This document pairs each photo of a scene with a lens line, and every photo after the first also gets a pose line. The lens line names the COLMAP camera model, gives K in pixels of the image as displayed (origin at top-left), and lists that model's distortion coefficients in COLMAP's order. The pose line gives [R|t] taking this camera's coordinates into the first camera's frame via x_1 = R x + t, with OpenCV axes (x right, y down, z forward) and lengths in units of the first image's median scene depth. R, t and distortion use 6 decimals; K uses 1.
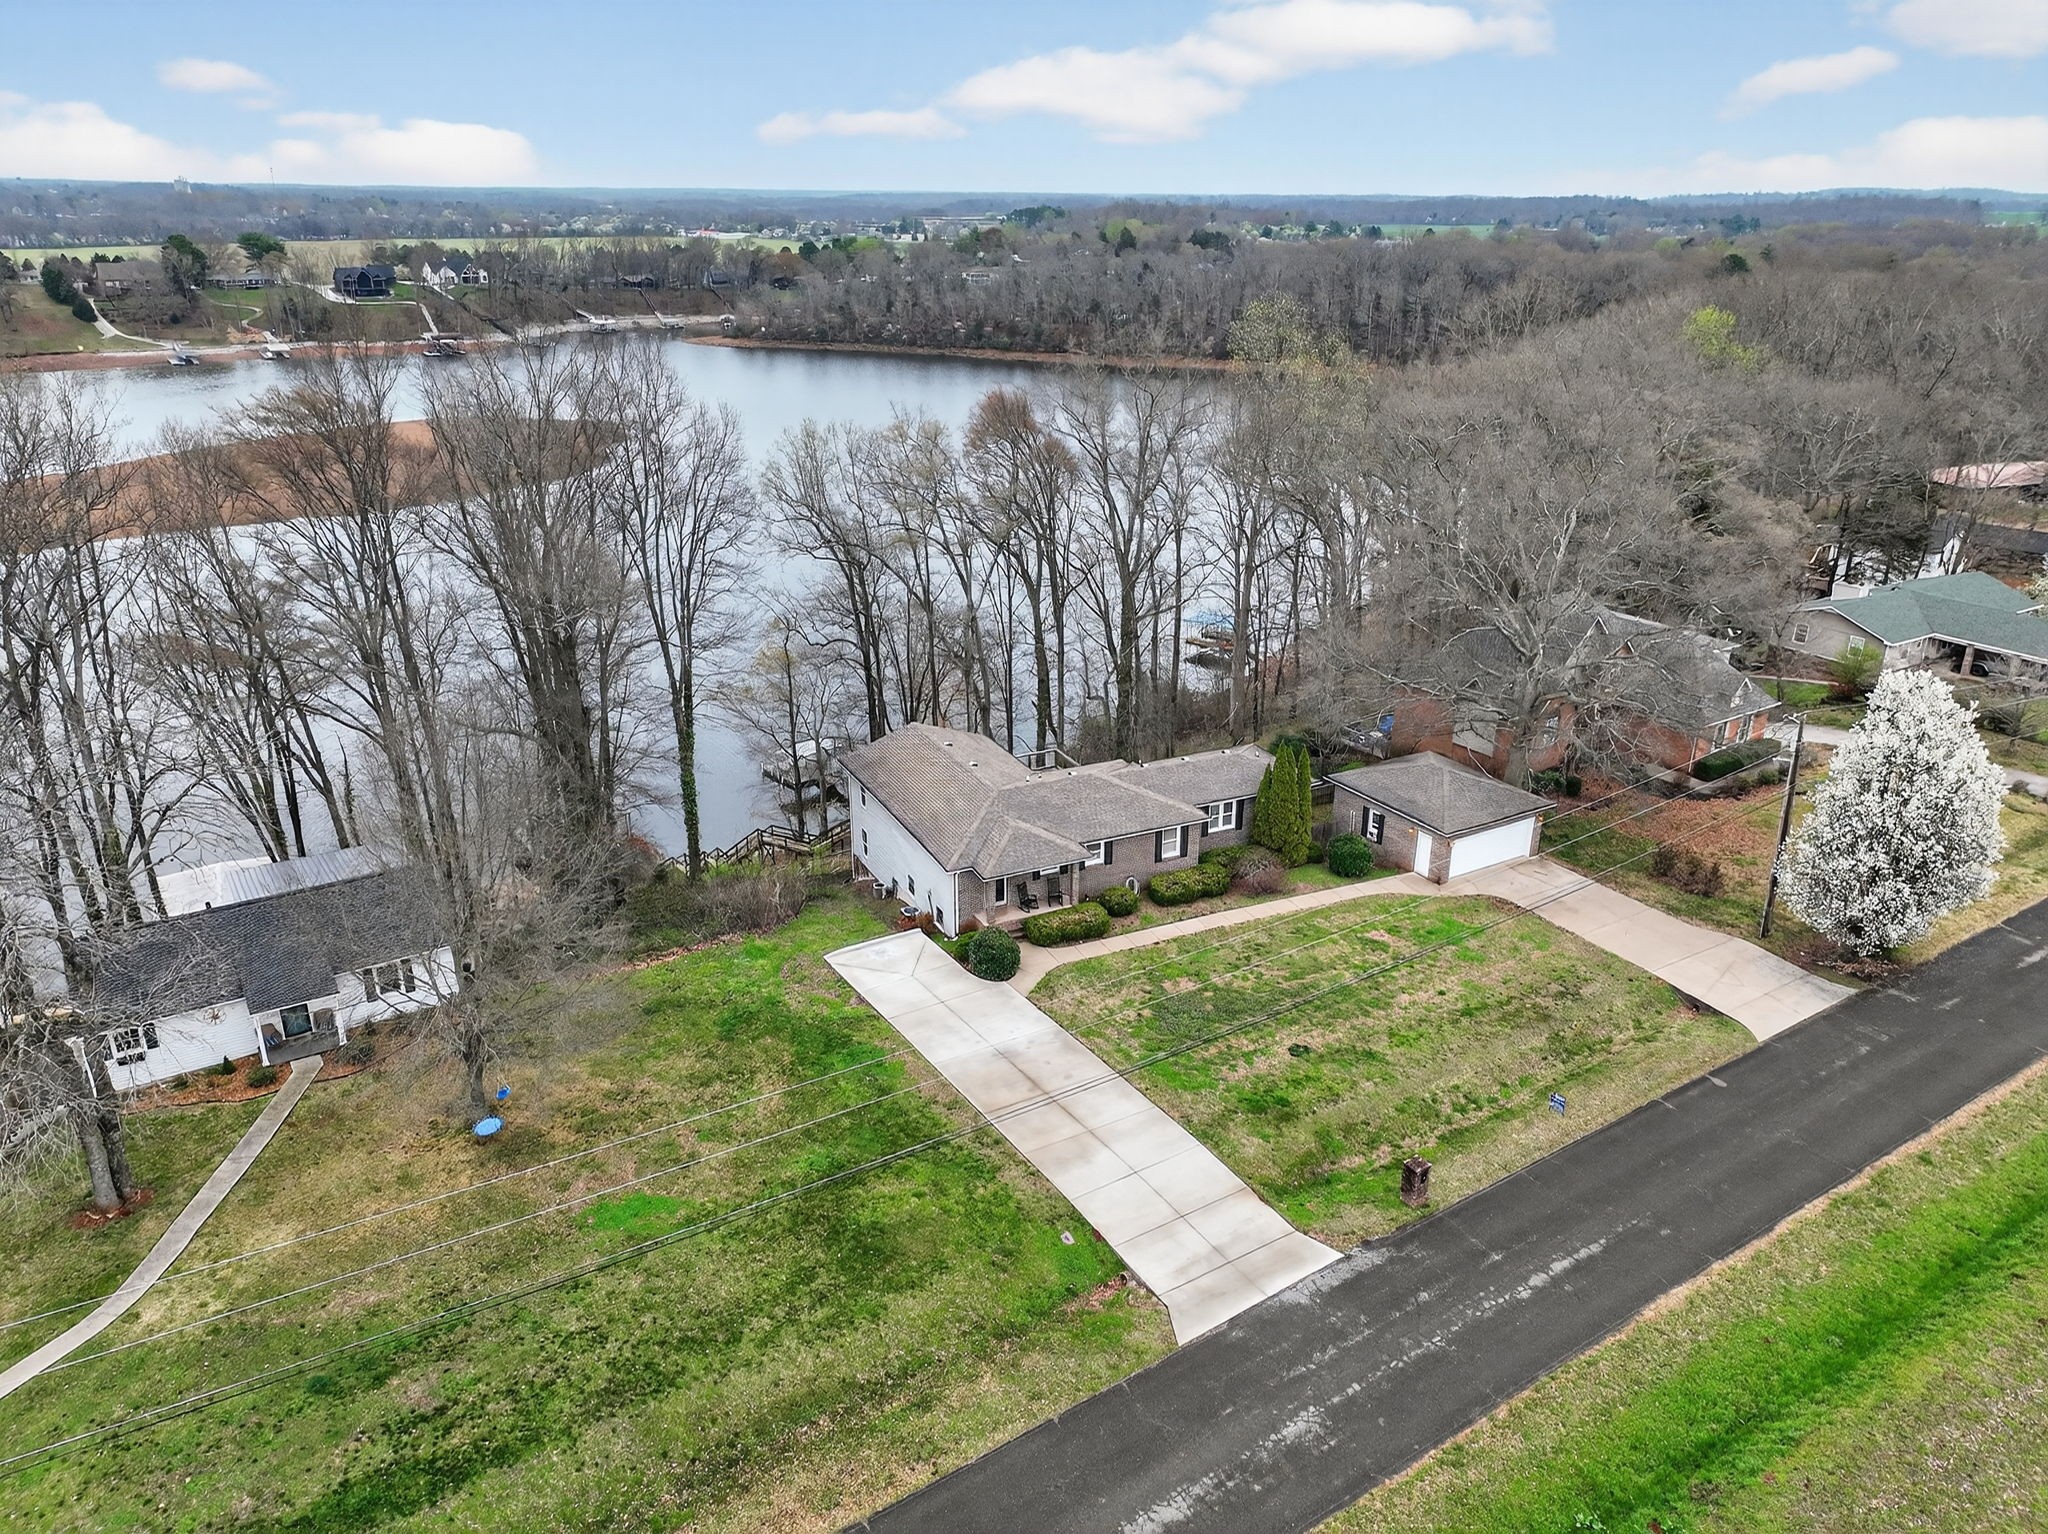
lens RADIAL K [[1437.6, 0, 1024.0], [0, 1437.6, 767.0], [0, 0, 1]] dist [-0.005686, 0.019460]
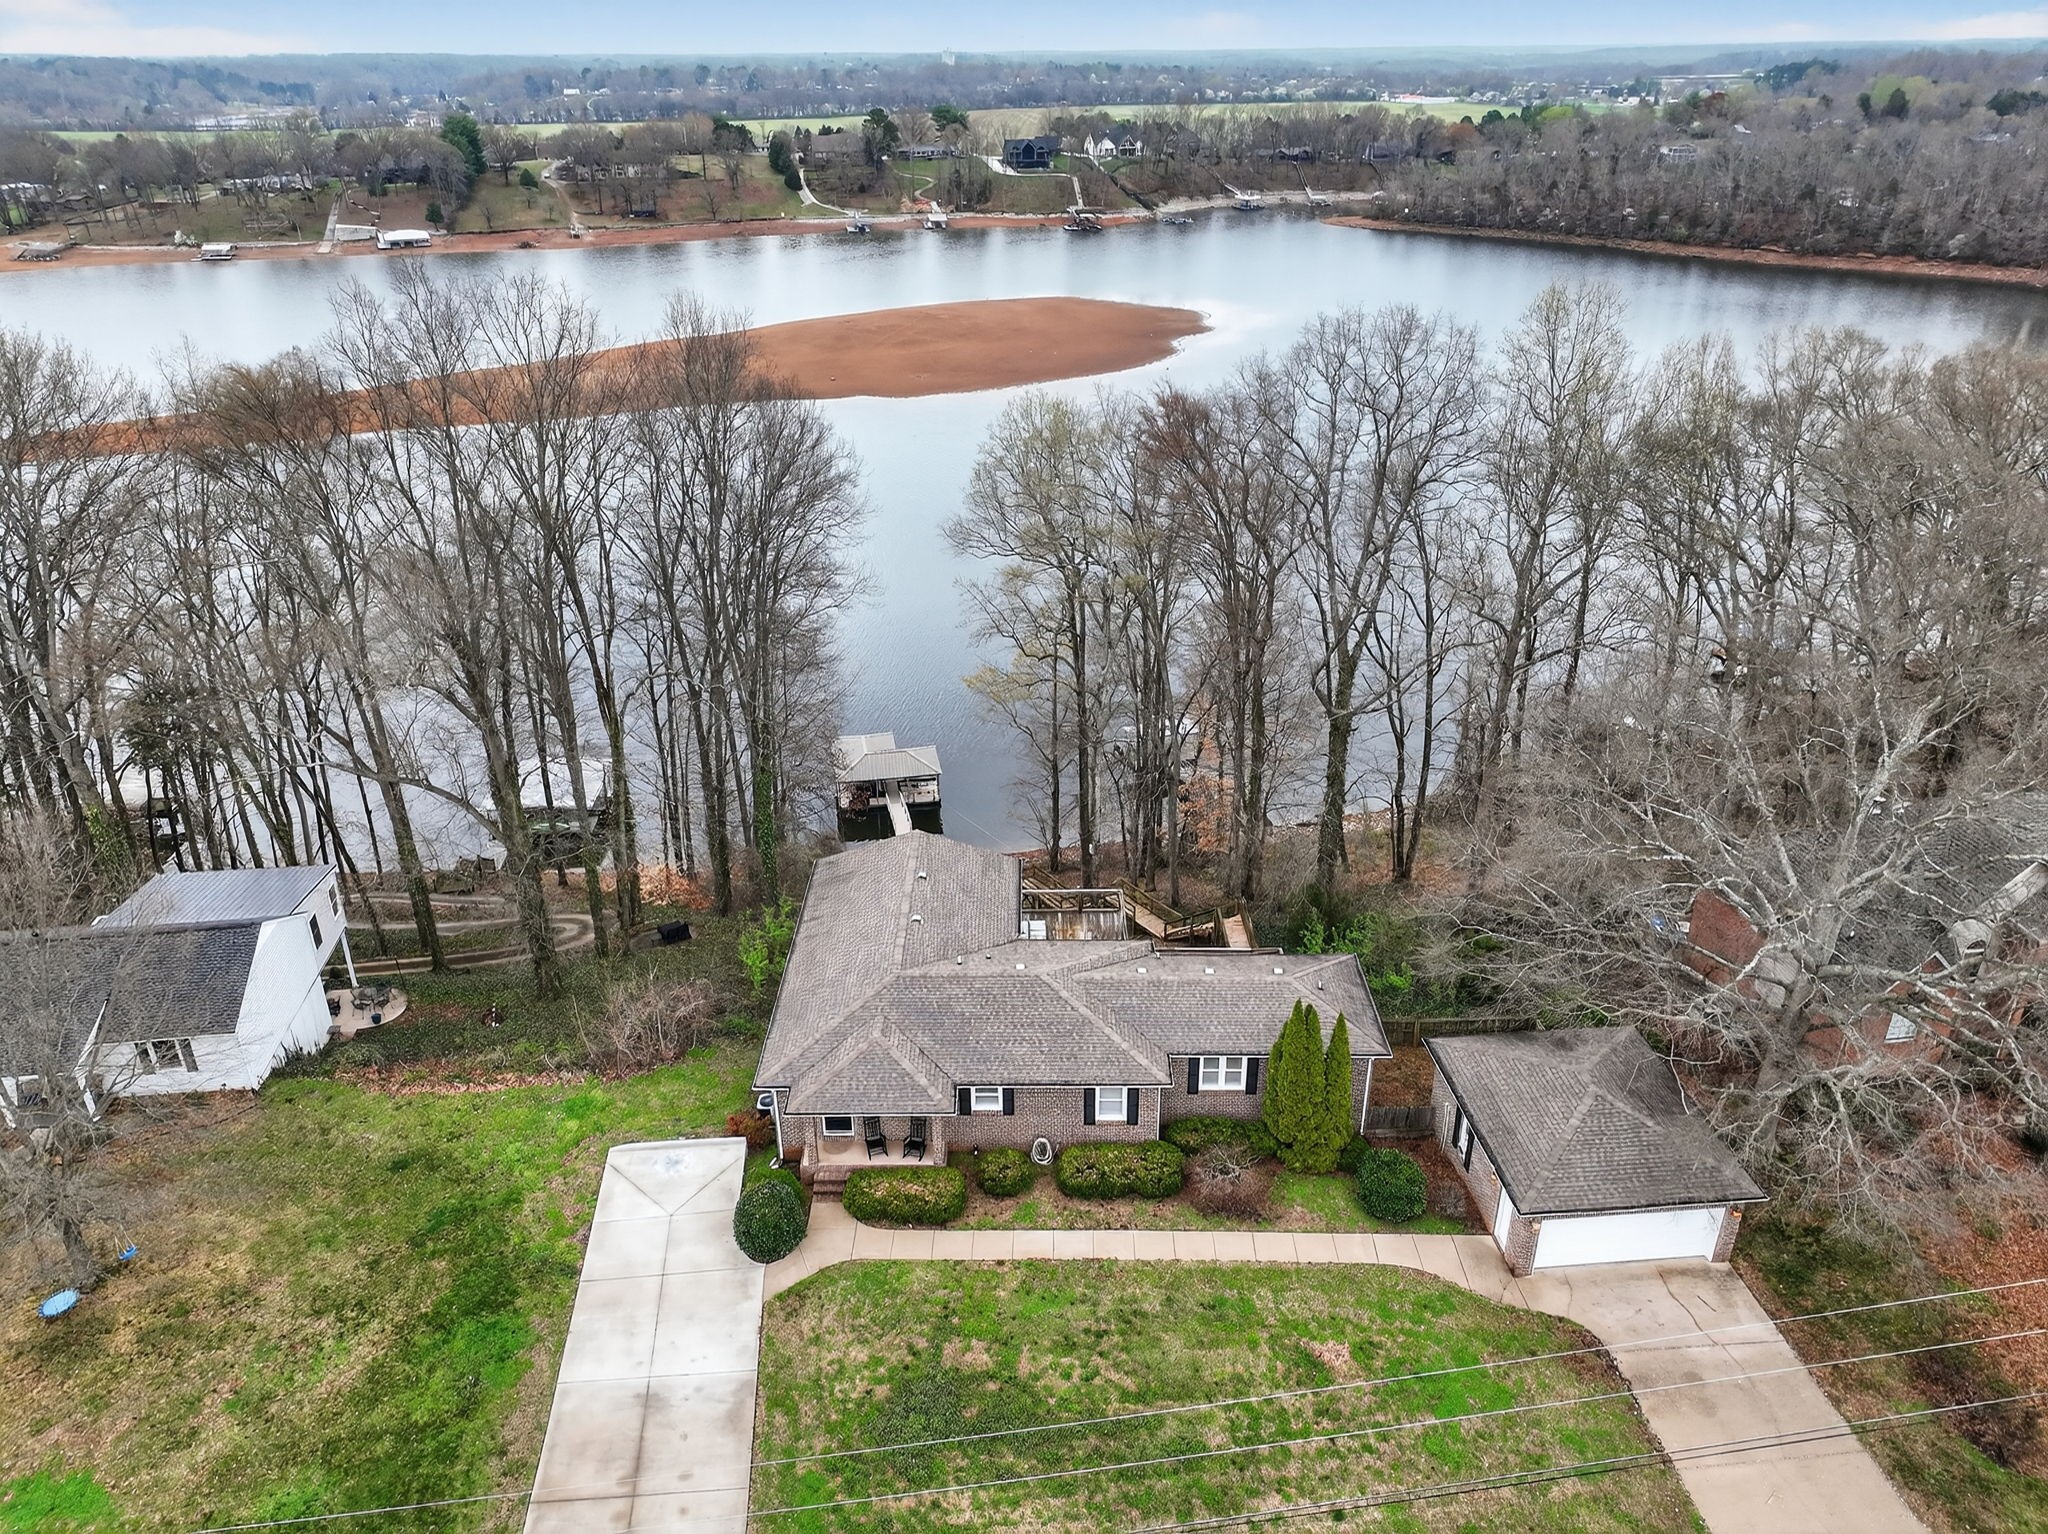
lens RADIAL K [[1437.6, 0, 1024.0], [0, 1437.6, 767.0], [0, 0, 1]] dist [-0.005686, 0.019460]
pose [[0.897277, 0.181594, -0.402390, 0.041087], [-0.148045, 0.982474, 0.113260, -0.023527], [0.415905, -0.042054, 0.908435, 0.045971]]
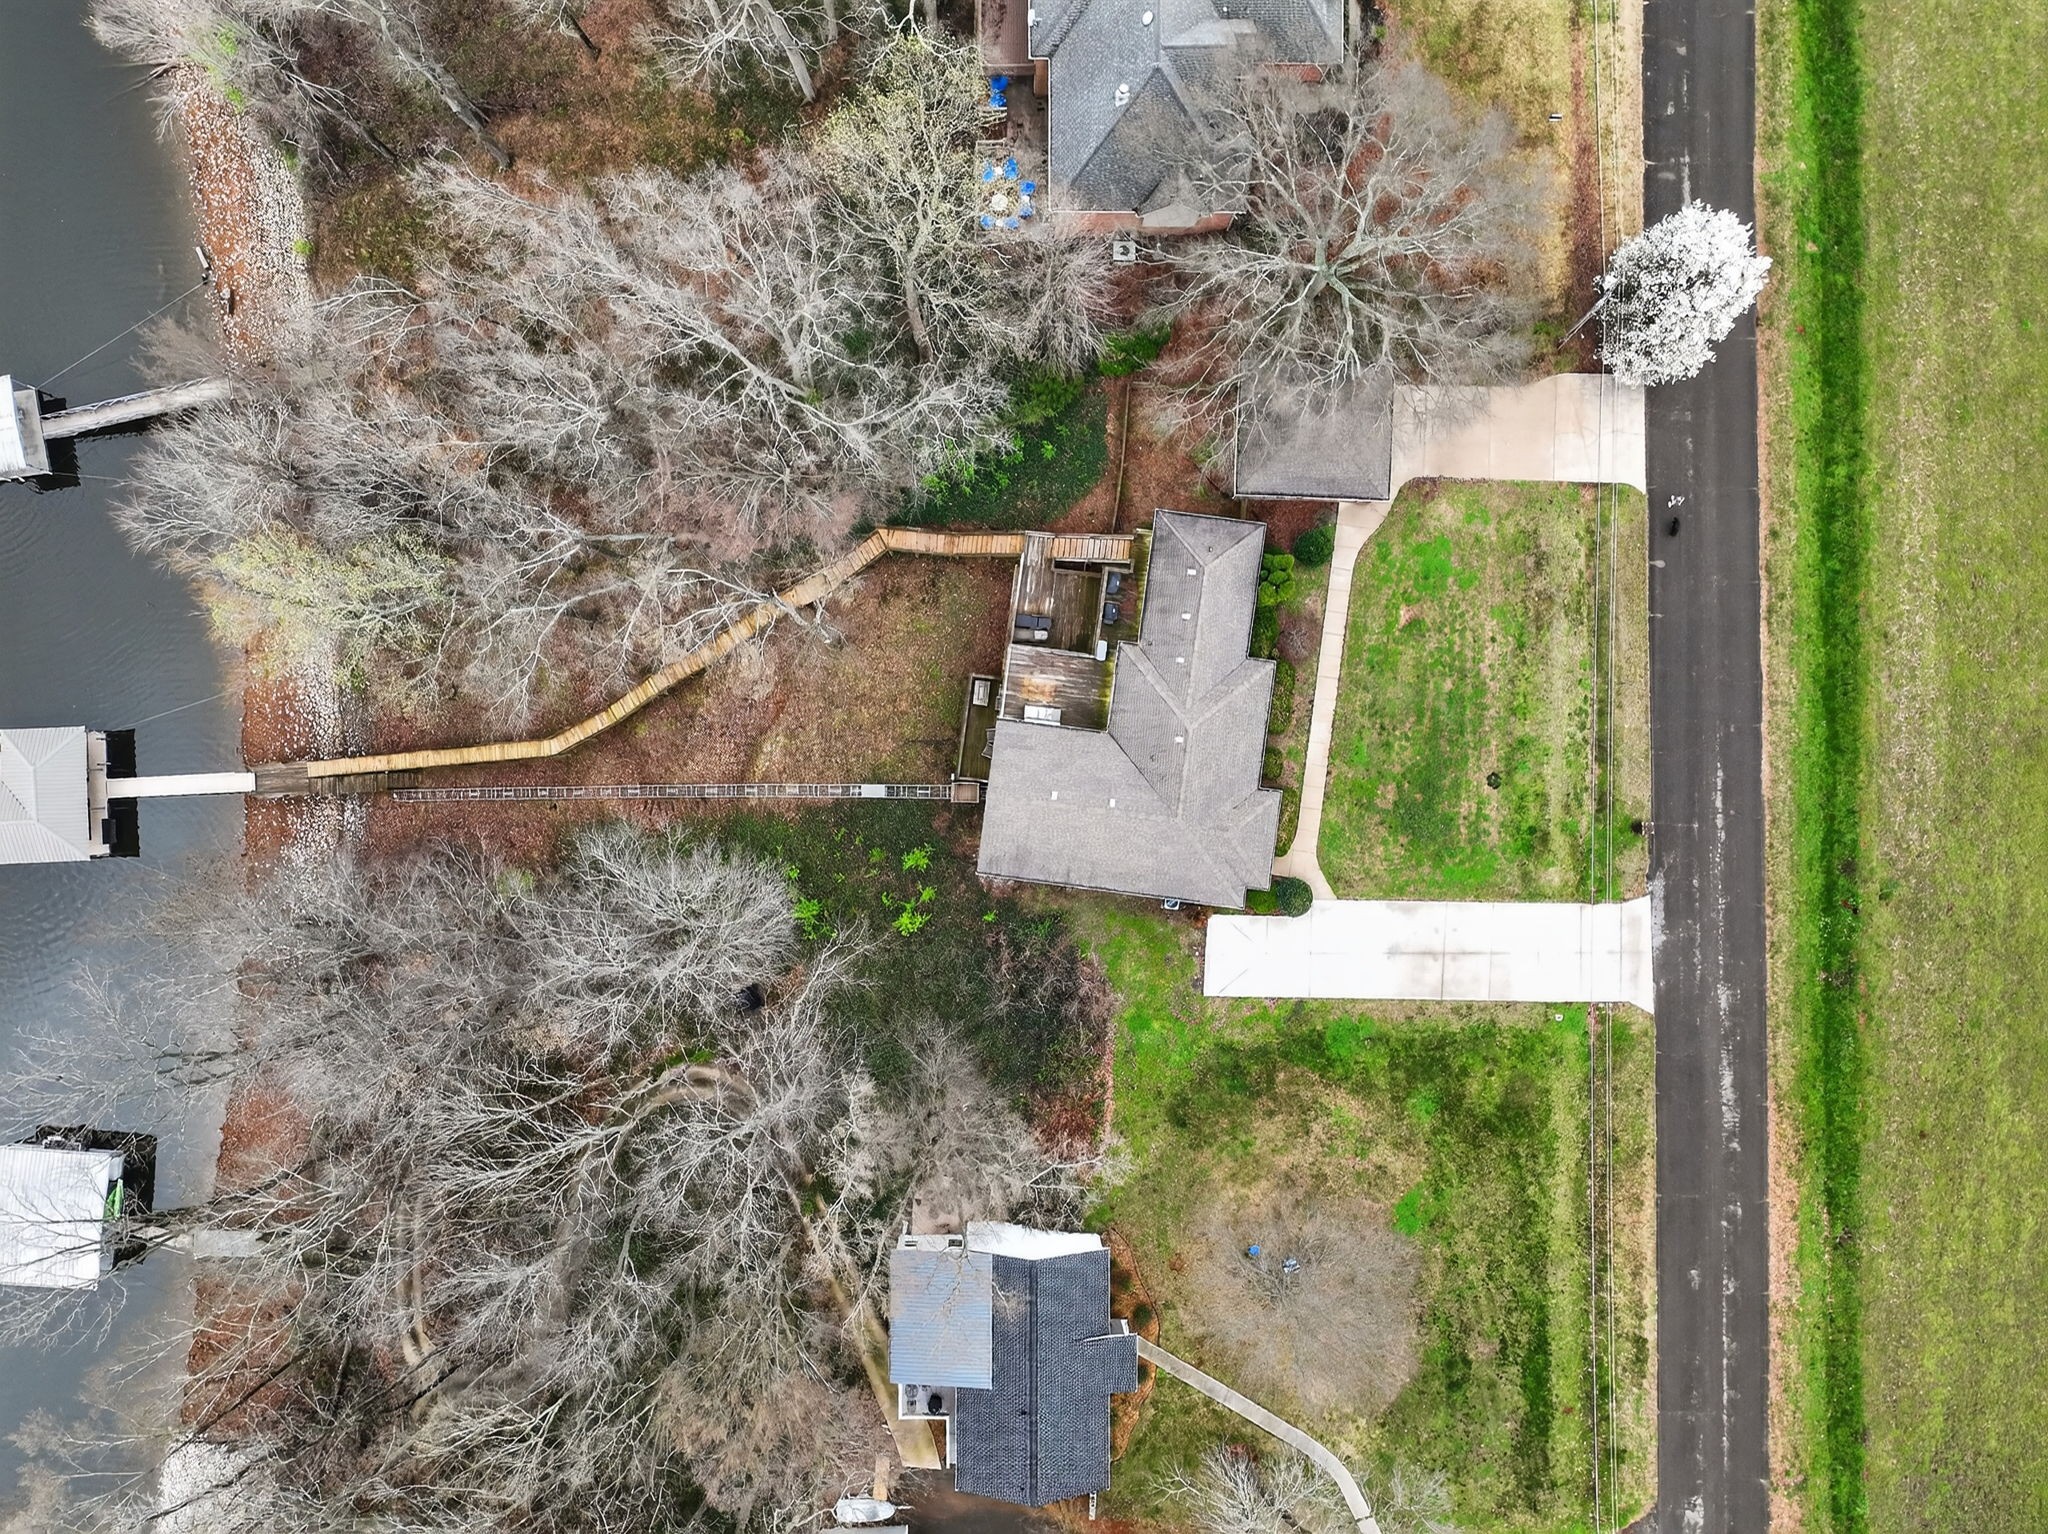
lens RADIAL K [[1437.6, 0, 1024.0], [0, 1437.6, 767.0], [0, 0, 1]] dist [-0.005686, 0.019460]
pose [[0.547695, -0.836651, 0.006781, -0.007563], [0.304062, 0.206585, 0.929983, -0.141016], [-0.779472, -0.507285, 0.367539, 0.089562]]
